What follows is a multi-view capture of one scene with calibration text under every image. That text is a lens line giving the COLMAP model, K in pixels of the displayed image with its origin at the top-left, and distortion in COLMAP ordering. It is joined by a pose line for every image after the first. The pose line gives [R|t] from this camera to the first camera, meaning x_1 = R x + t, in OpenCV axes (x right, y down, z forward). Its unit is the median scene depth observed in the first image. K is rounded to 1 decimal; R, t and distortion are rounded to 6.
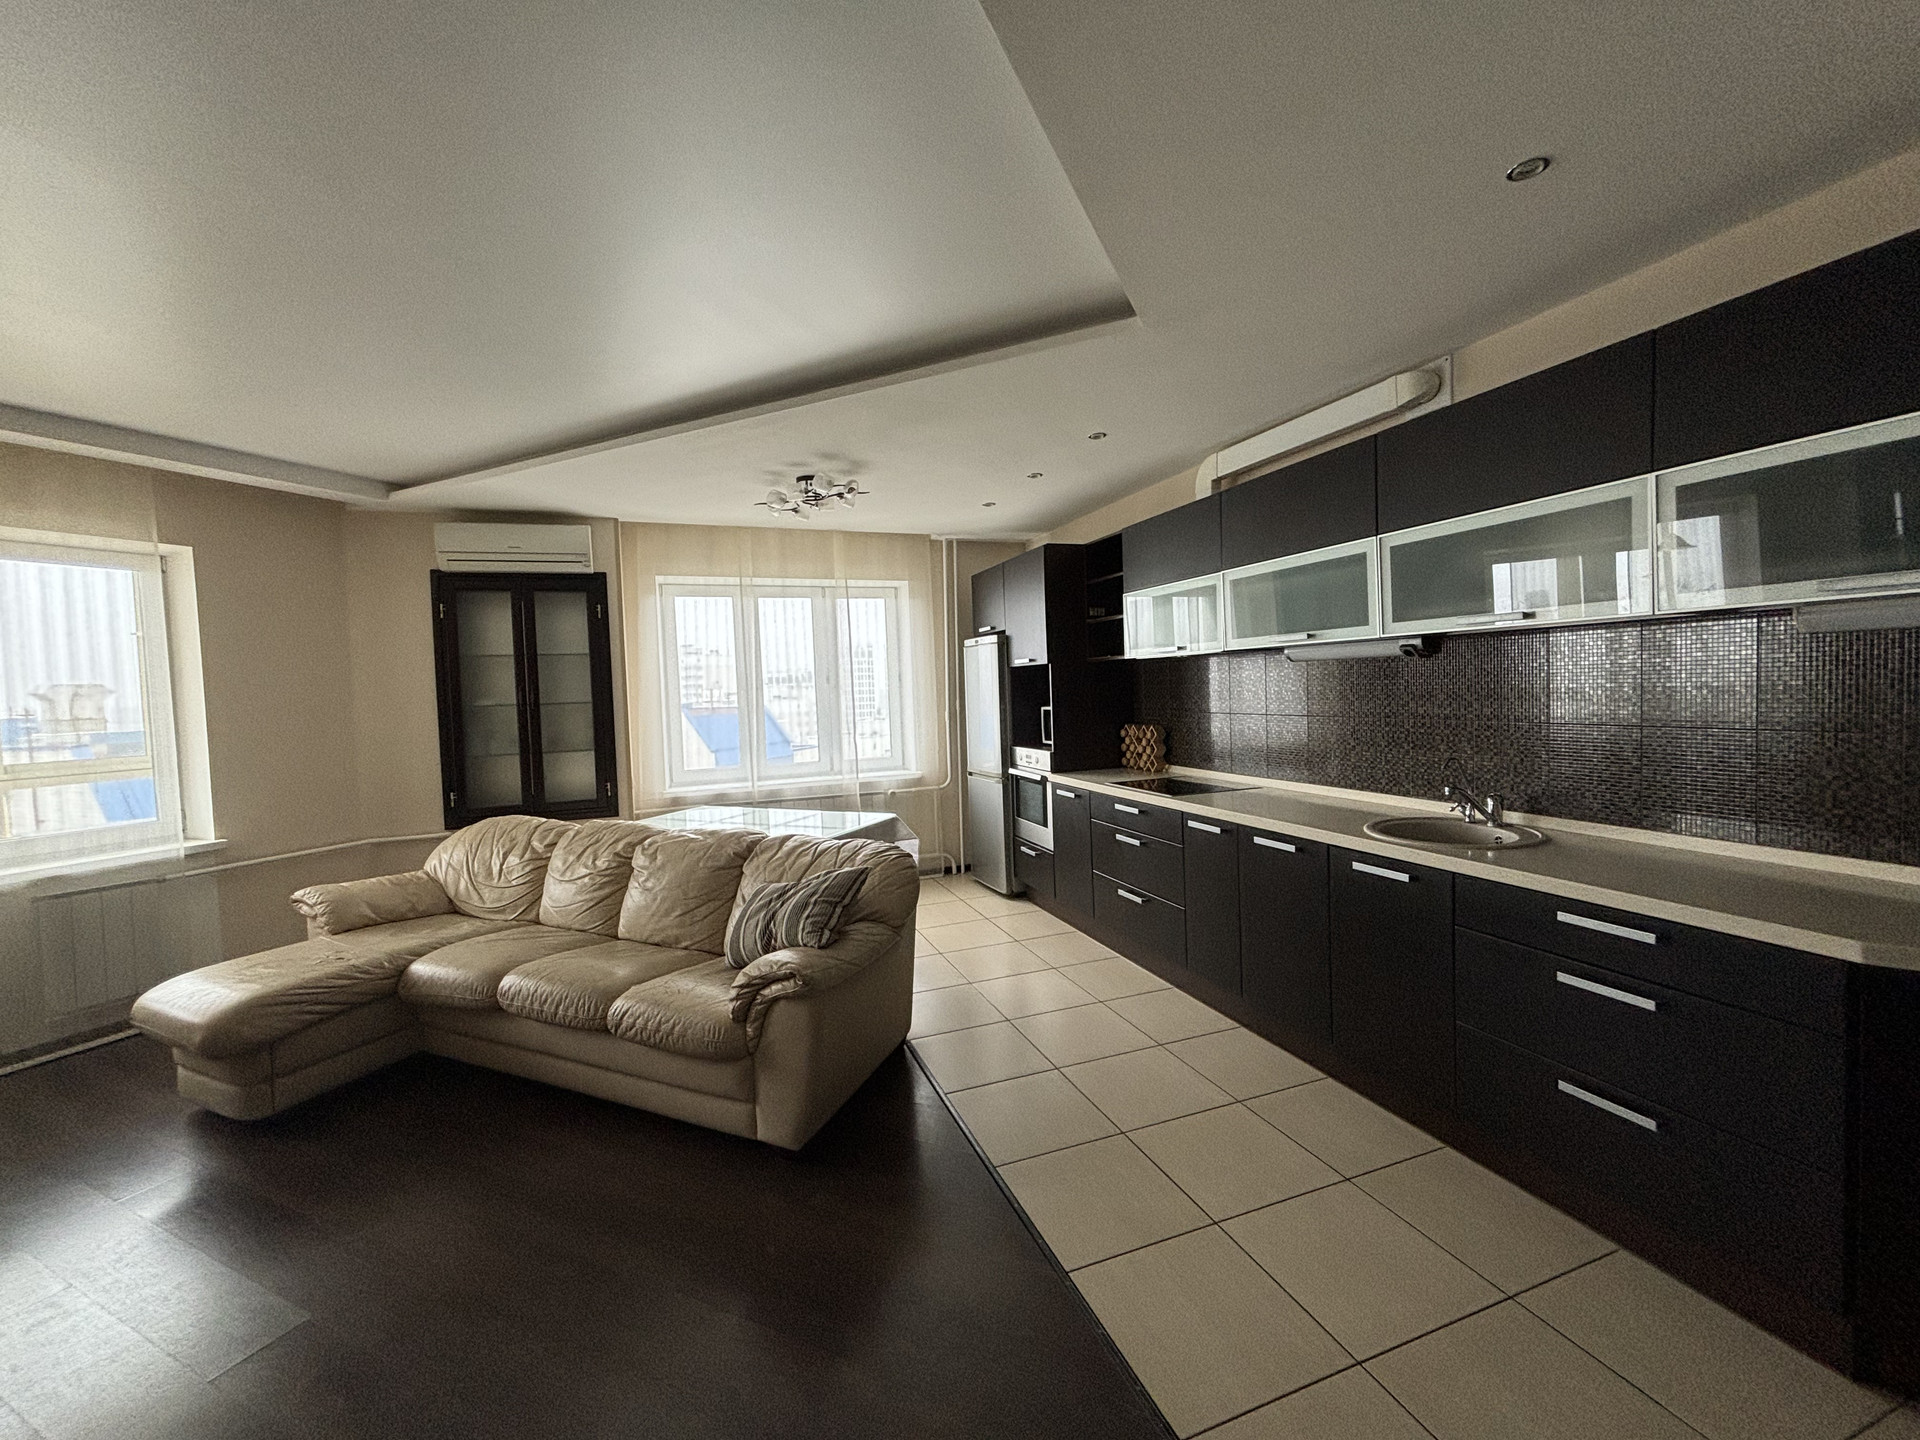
lens RADIAL K [[772.0, 0, 961.6], [0, 772.0, 717.3], [0, 0, 1]] dist [-0.000565, 0.000832]
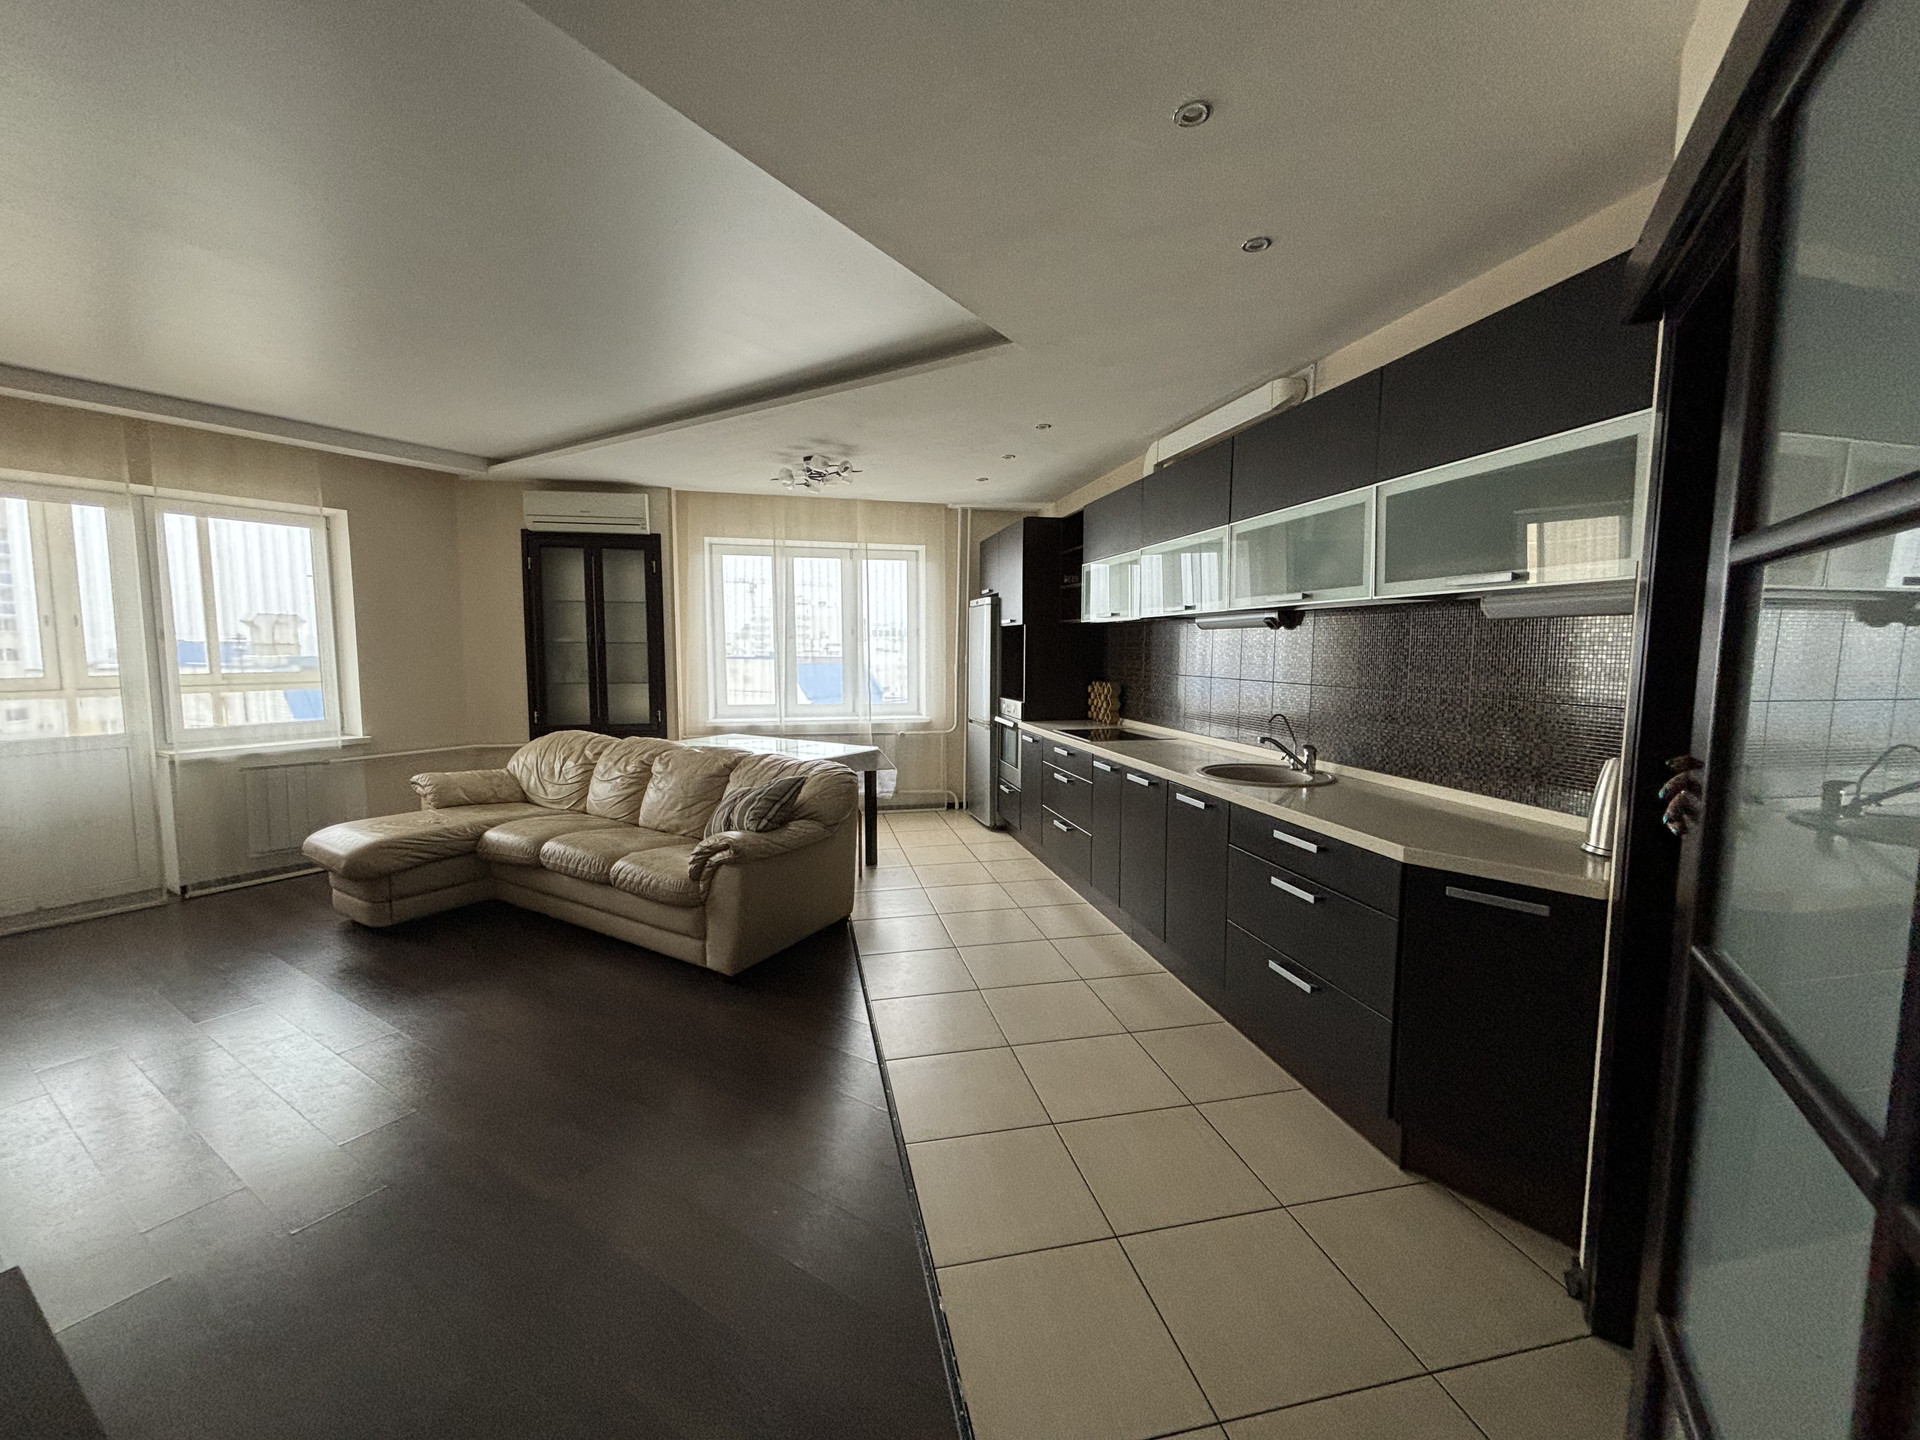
lens RADIAL K [[772.0, 0, 959.3], [0, 772.0, 719.1], [0, 0, 1]] dist [-0.000565, 0.000832]
pose [[0.990438, 0.050869, -0.128234, 0.201680], [-0.043483, 0.997266, 0.059753, 0.006834], [0.130923, -0.053606, 0.989942, -0.162401]]
